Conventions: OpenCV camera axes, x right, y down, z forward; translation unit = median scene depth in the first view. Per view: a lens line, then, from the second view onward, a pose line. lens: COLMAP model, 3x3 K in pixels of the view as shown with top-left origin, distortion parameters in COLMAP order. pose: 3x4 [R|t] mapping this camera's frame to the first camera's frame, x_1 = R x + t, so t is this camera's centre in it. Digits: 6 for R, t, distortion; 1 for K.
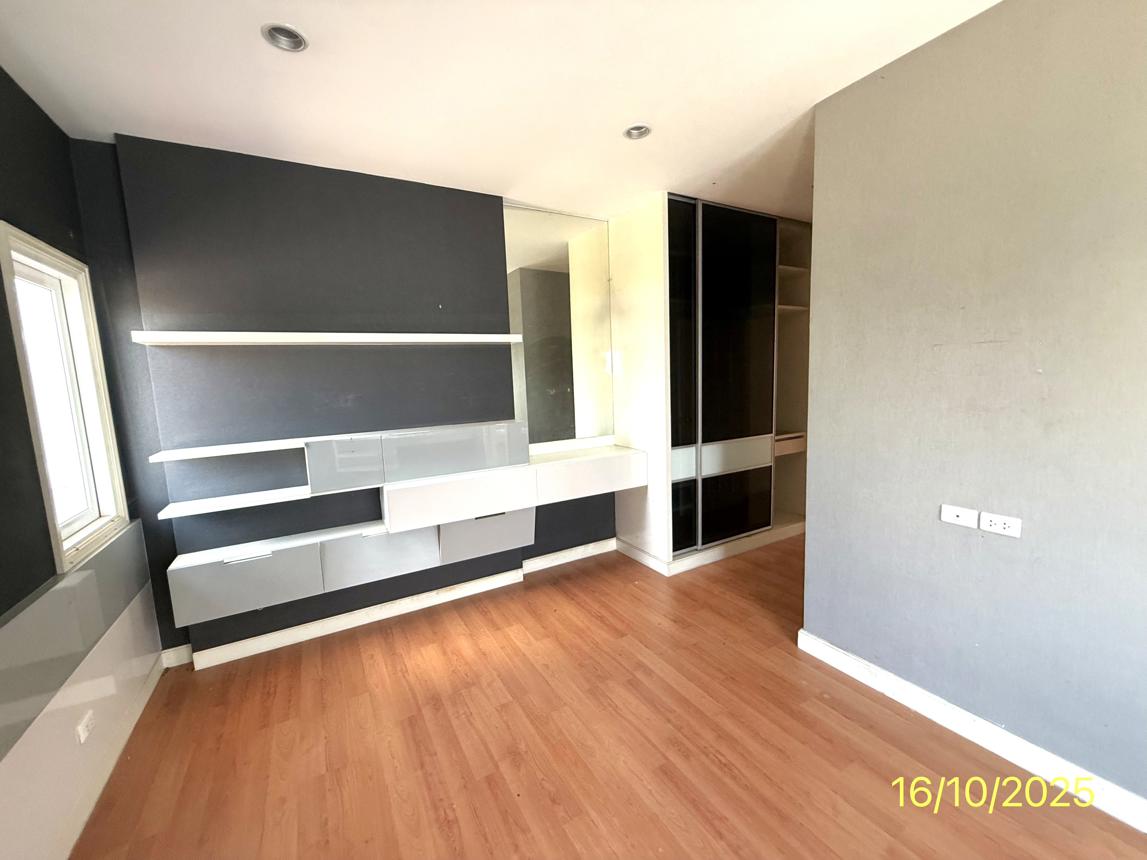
lens RADIAL K [[459.9, 0, 572.9], [0, 459.9, 430.9], [0, 0, 1]] dist [-0.000726, 0.000090]
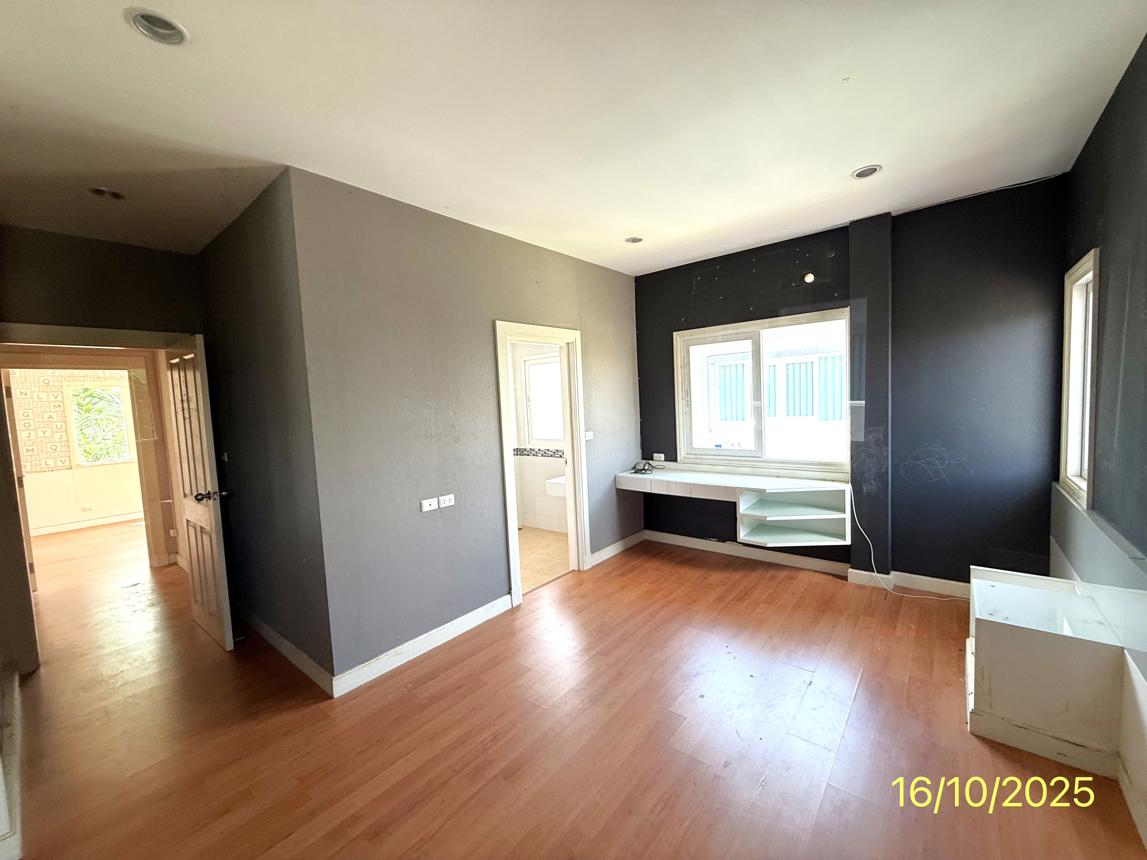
lens RADIAL K [[459.9, 0, 572.9], [0, 459.9, 430.9], [0, 0, 1]] dist [-0.000726, 0.000090]
pose [[-0.346647, -0.010102, 0.937941, -0.774294], [0.175479, 0.981590, 0.075426, -0.093088], [-0.921435, 0.190735, -0.338493, 0.984185]]
